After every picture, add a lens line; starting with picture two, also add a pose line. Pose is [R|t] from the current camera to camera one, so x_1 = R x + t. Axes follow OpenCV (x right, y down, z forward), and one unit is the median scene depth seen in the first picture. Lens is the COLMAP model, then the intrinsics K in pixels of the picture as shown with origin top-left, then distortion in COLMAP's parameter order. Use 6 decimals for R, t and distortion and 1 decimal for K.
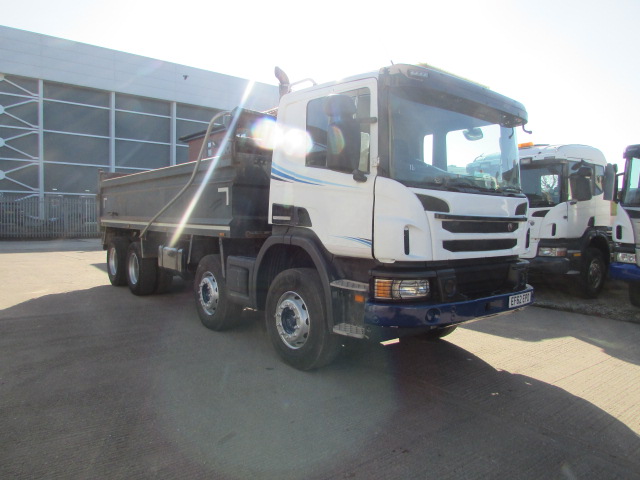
lens RADIAL K [[454.1, 0, 319.4], [0, 454.1, 241.7], [0, 0, 1]] dist [-0.029474, 0.010010]
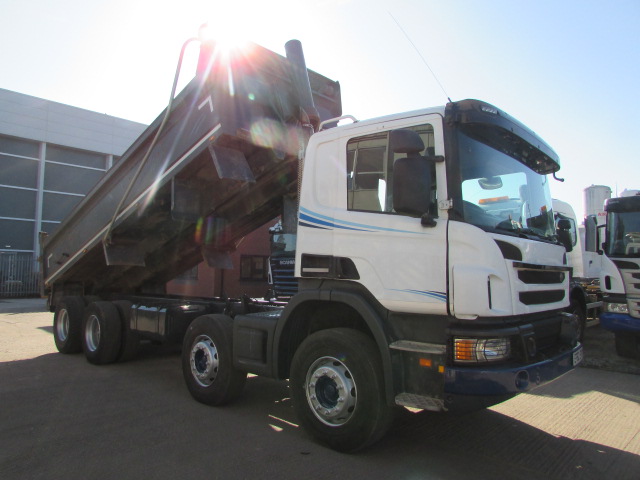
lens RADIAL K [[454.1, 0, 323.9], [0, 454.1, 239.3], [0, 0, 1]] dist [-0.029474, 0.010010]
pose [[0.988789, 0.002194, 0.149300, -0.201586], [0.017059, 0.991685, -0.127552, 0.000573], [-0.148339, 0.128668, 0.980530, 0.144978]]
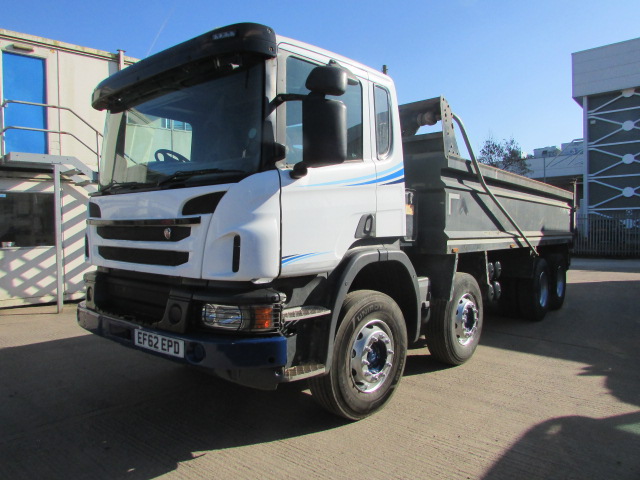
lens RADIAL K [[454.1, 0, 317.3], [0, 454.1, 240.9], [0, 0, 1]] dist [-0.029474, 0.010010]
pose [[0.173049, 0.008450, -0.984877, 1.110470], [-0.051176, 0.998690, -0.000424, -0.031876], [0.983583, 0.050475, 0.173255, 1.086503]]
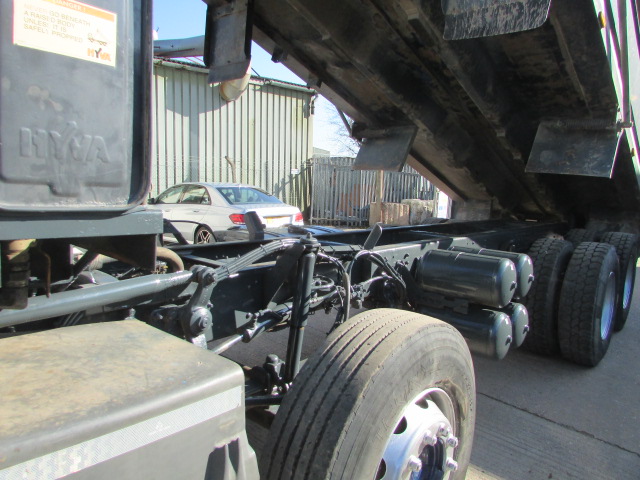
lens RADIAL K [[454.1, 0, 324.3], [0, 454.1, 241.4], [0, 0, 1]] dist [-0.029474, 0.010010]
pose [[0.161336, 0.115534, -0.980114, 0.340054], [-0.089211, 0.990765, 0.102105, -0.057045], [0.982859, 0.070963, 0.170153, 1.532475]]
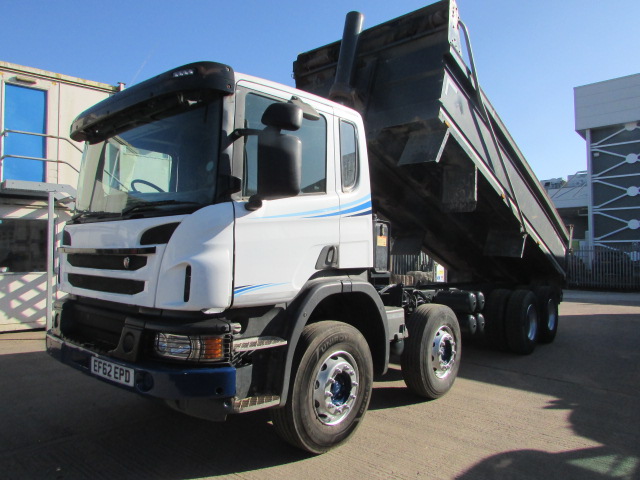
lens RADIAL K [[454.1, 0, 318.6], [0, 454.1, 242.3], [0, 0, 1]] dist [-0.029474, 0.010010]
pose [[0.159726, -0.049245, -0.985932, 1.132243], [-0.063470, 0.996176, -0.060039, -0.039645], [0.985119, 0.072167, 0.155990, 1.160841]]
